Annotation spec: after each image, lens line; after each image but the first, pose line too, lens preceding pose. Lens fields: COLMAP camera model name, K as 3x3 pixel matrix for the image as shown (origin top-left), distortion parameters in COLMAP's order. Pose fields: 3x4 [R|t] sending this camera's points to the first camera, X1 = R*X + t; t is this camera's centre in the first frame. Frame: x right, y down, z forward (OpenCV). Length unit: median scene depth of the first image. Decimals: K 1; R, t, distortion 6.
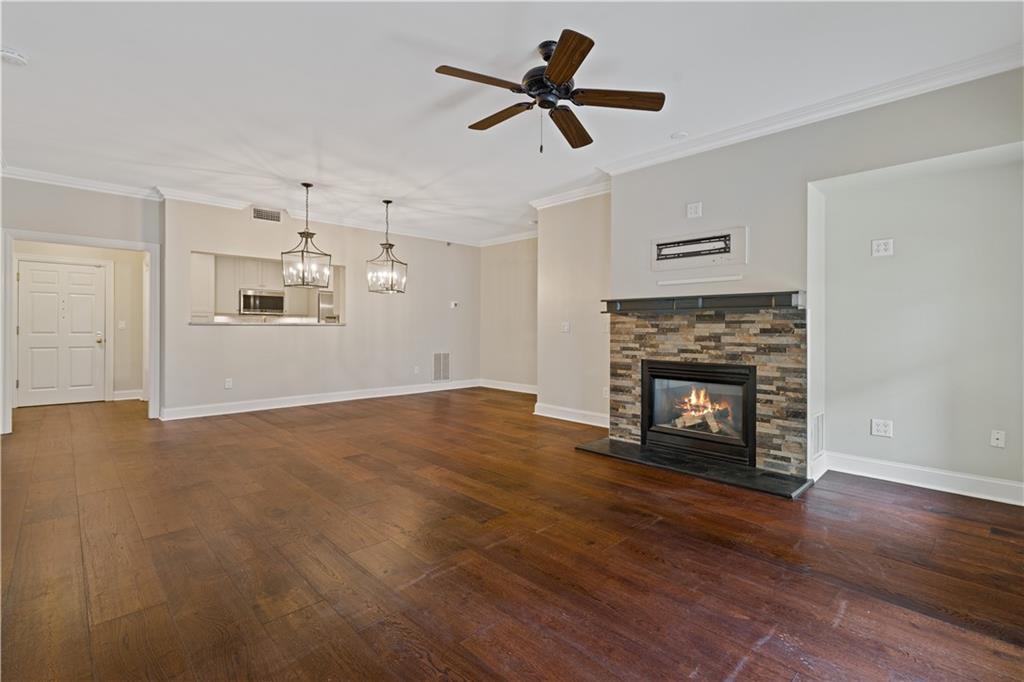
lens RADIAL K [[470.2, 0, 513.1], [0, 470.2, 329.5], [0, 0, 1]] dist [-0.002818, 0.000298]
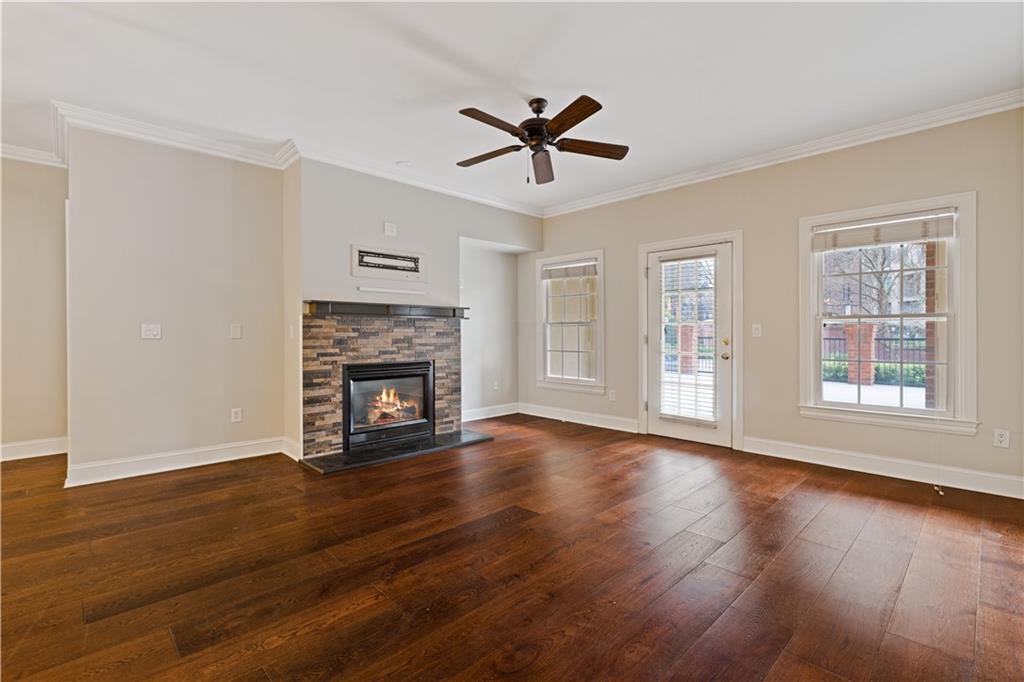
lens RADIAL K [[464.2, 0, 510.6], [0, 464.2, 336.0], [0, 0, 1]] dist [-0.004208, 0.000133]
pose [[0.001914, -0.010452, 0.999944, -0.699771], [0.004823, 0.999934, 0.010442, -0.003702], [-0.999987, 0.004802, 0.001964, 0.663336]]
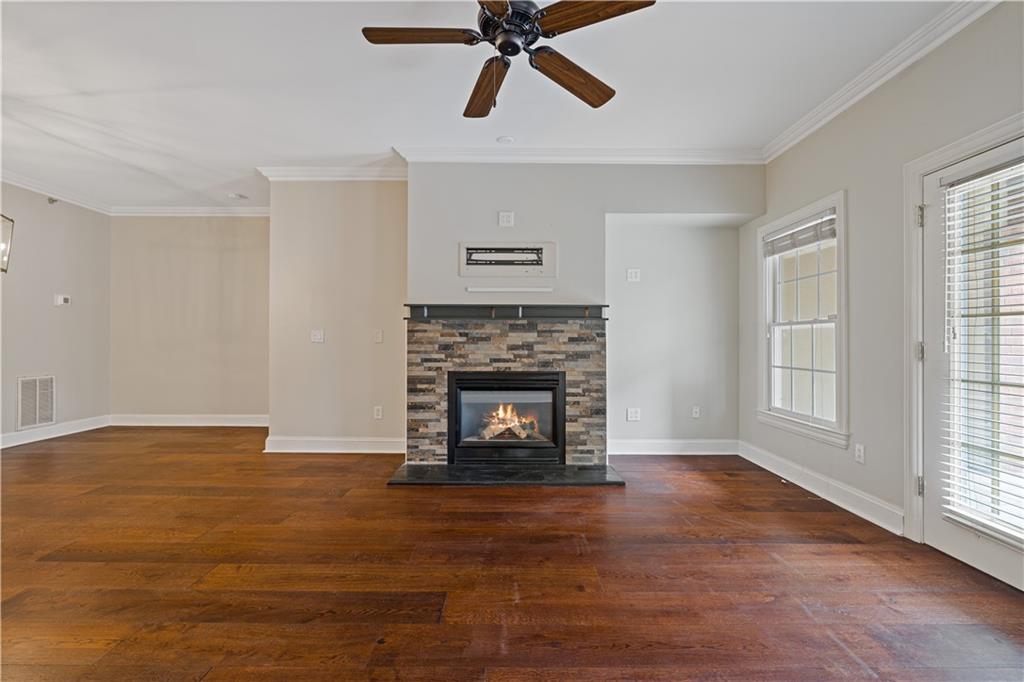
lens RADIAL K [[464.1, 0, 511.8], [0, 464.1, 339.7], [0, 0, 1]] dist [-0.006940, 0.000281]
pose [[0.694561, 0.000109, 0.719434, -0.296329], [0.002042, 0.999996, -0.002123, 0.004499], [-0.719431, 0.002944, 0.694557, 0.288647]]
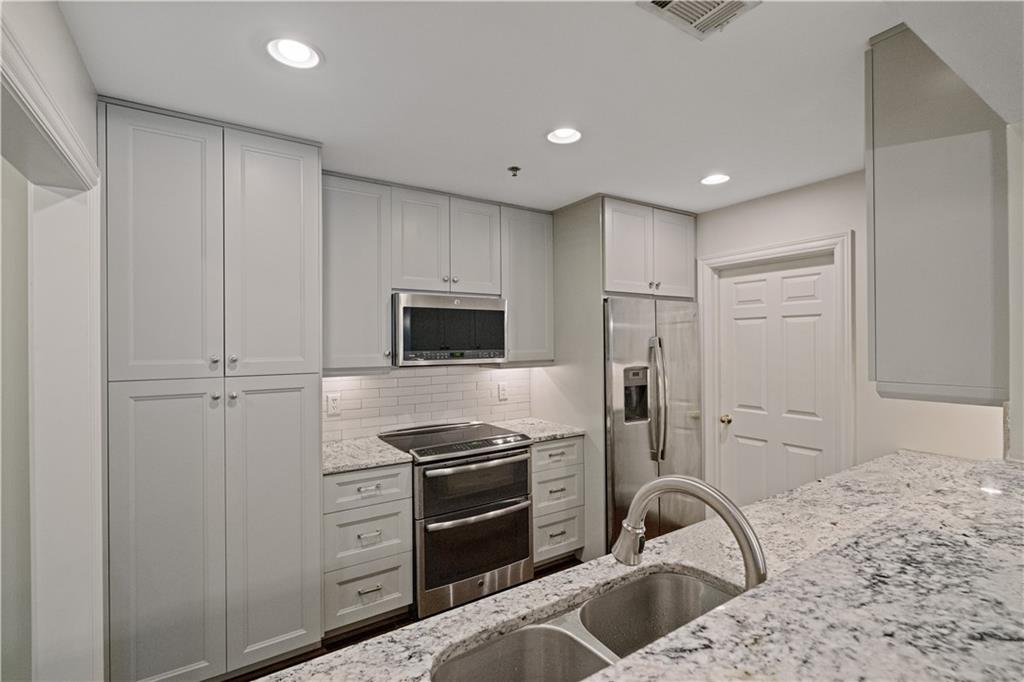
lens RADIAL K [[467.6, 0, 512.3], [0, 467.6, 341.5], [0, 0, 1]] dist [-0.002591, -0.000342]
pose [[0.983721, -0.010391, -0.179404, -0.850298], [0.010082, 0.999946, -0.002631, -0.094510], [0.179422, 0.000780, 0.983772, 1.337695]]
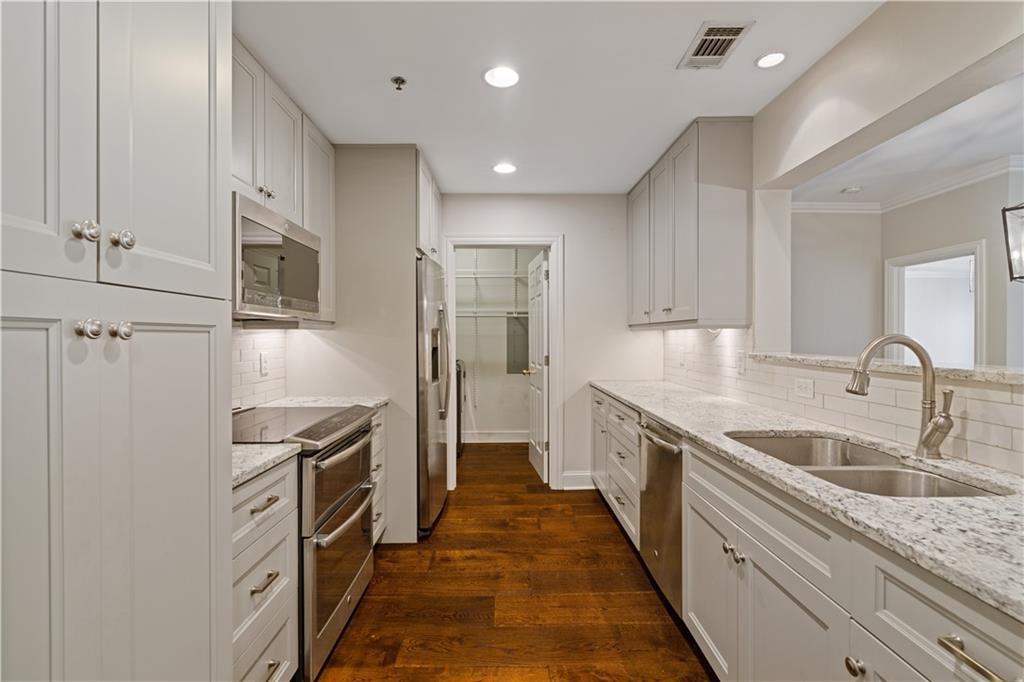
lens RADIAL K [[460.5, 0, 512.6], [0, 460.5, 340.9], [0, 0, 1]] dist [-0.003700, 0.000460]
pose [[0.680127, -0.009566, 0.733032, -1.222897], [0.004435, 0.999950, 0.008935, -0.043629], [-0.733081, -0.002826, 0.680135, 1.498512]]
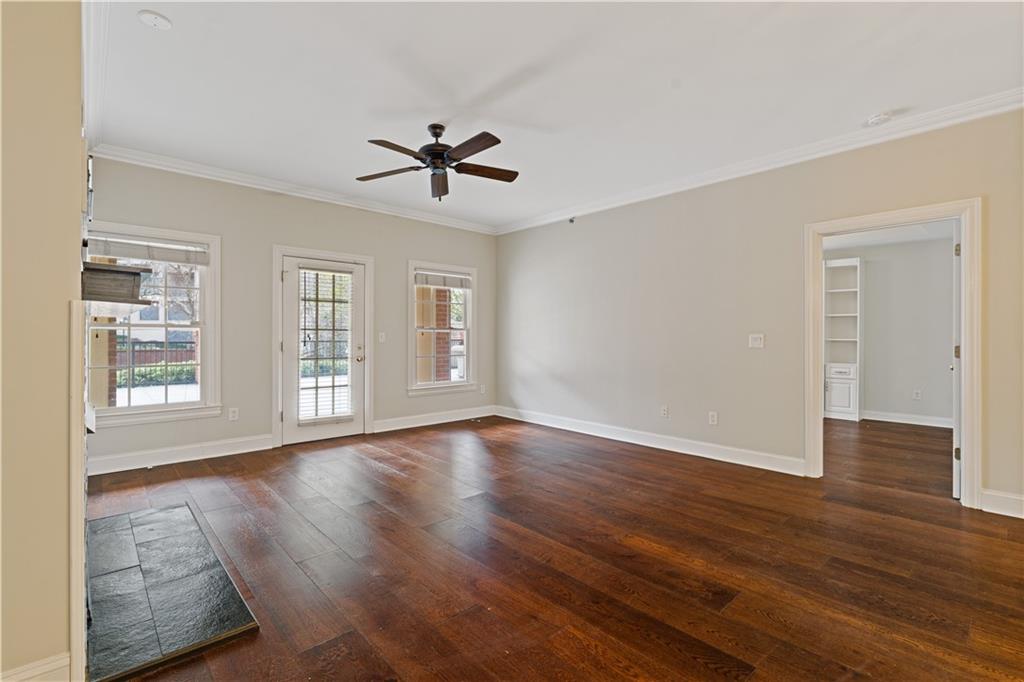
lens RADIAL K [[464.7, 0, 509.5], [0, 464.7, 339.7], [0, 0, 1]] dist [-0.003669, 0.000687]
pose [[-0.999550, -0.007318, 0.029083, -0.105082], [-0.006942, 0.999891, 0.013031, -0.015403], [-0.029175, 0.012824, -0.999492, 1.417669]]
